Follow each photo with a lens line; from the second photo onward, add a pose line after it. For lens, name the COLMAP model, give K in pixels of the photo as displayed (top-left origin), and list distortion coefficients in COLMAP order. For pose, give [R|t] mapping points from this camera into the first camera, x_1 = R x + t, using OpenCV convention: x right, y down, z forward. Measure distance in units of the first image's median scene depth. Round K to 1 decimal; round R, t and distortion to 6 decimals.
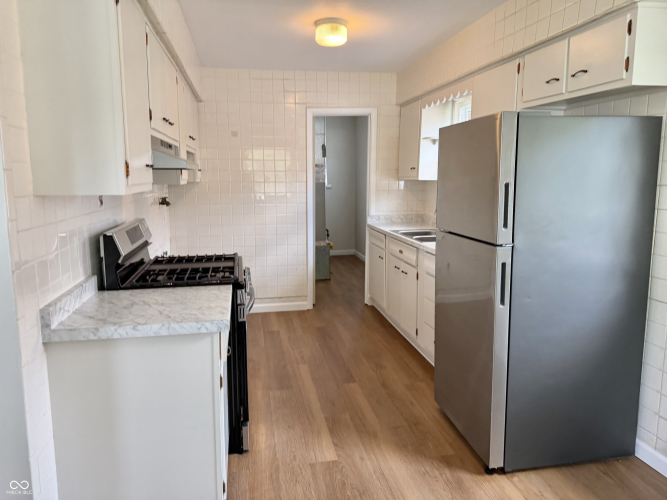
lens RADIAL K [[466.8, 0, 328.9], [0, 466.8, 238.9], [0, 0, 1]] dist [0.047417, -0.053300]
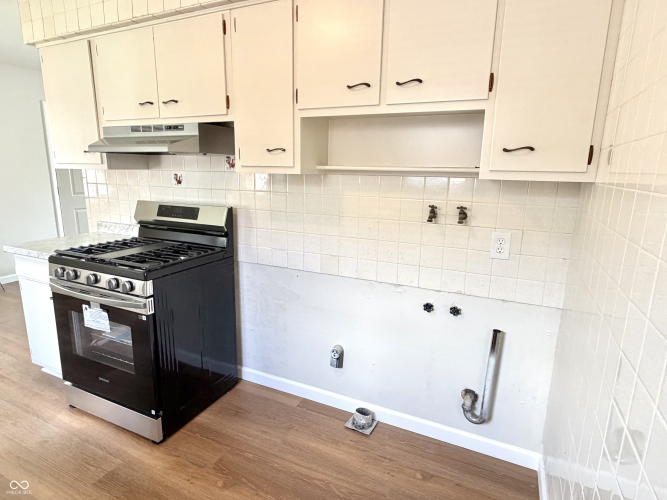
lens RADIAL K [[386.3, 0, 328.0], [0, 386.3, 250.4], [0, 0, 1]] dist [0.002249, 0.002526]
pose [[-0.597095, 0.159058, -0.786243, 0.104497], [-0.125989, 0.949385, 0.287741, -0.202846], [0.792215, 0.270867, -0.546834, 1.553685]]
